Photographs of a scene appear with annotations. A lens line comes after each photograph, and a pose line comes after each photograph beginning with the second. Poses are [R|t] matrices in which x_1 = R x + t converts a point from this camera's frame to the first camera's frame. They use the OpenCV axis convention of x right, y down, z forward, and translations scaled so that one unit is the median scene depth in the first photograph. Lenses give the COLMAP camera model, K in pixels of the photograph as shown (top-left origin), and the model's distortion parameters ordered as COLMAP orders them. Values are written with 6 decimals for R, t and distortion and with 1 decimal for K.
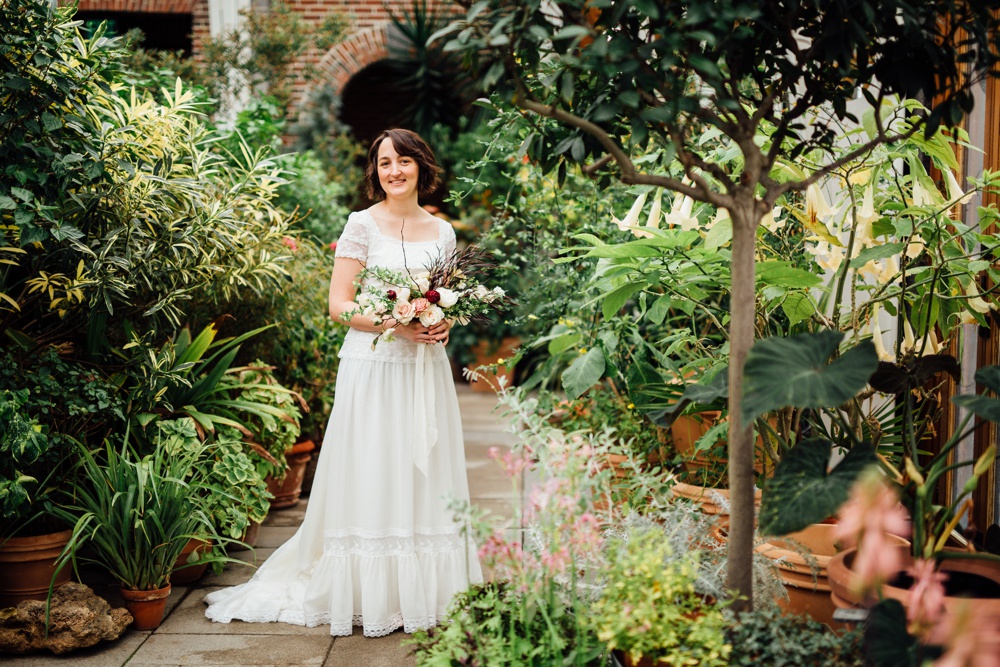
lens RADIAL K [[1442.7, 0, 509.0], [0, 1442.7, 328.7], [0, 0, 1]] dist [-0.002542, 0.000000]
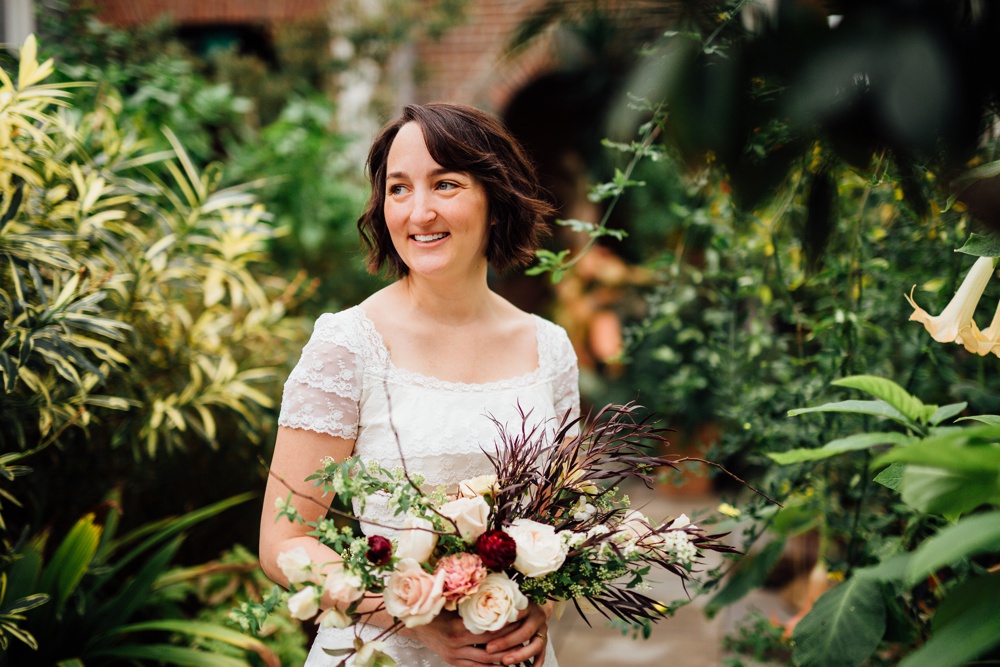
lens RADIAL K [[1442.7, 0, 499.1], [0, 1442.7, 334.5], [0, 0, 1]] dist [-0.002542, 0.000000]
pose [[0.989490, 0.033640, -0.140634, -0.001894], [-0.037087, 0.999071, -0.021962, -0.061895], [0.139765, 0.026947, 0.989818, 0.565296]]
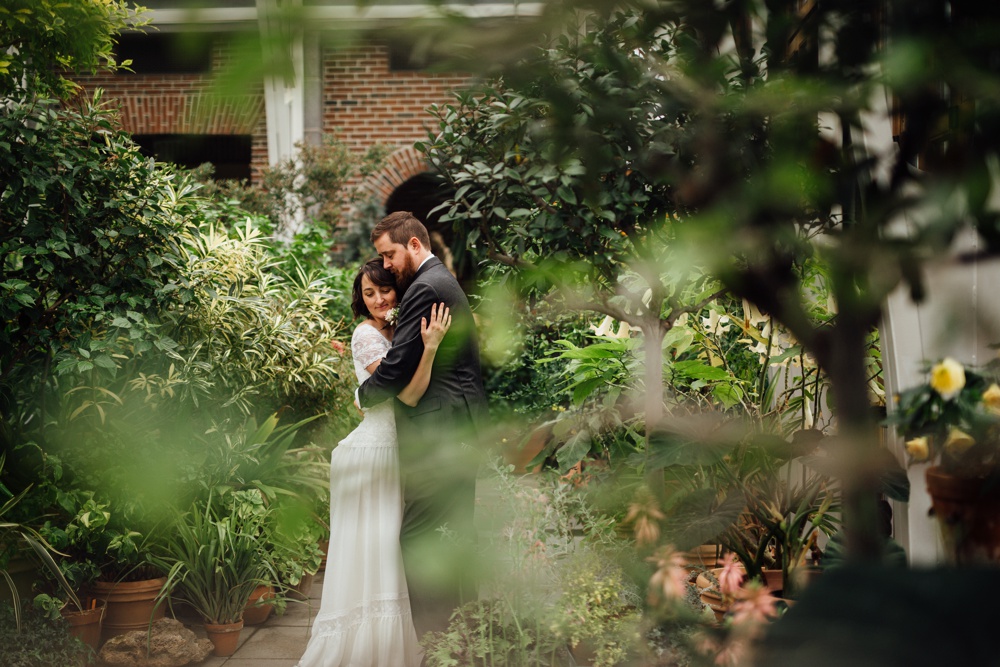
lens RADIAL K [[1442.7, 0, 492.5], [0, 1442.7, 334.5], [0, 0, 1]] dist [-0.002542, 0.000000]
pose [[0.998842, -0.012276, -0.046525, 0.042592], [0.009557, 0.998258, -0.058222, 0.003202], [0.047159, 0.057710, 0.997219, -0.247999]]
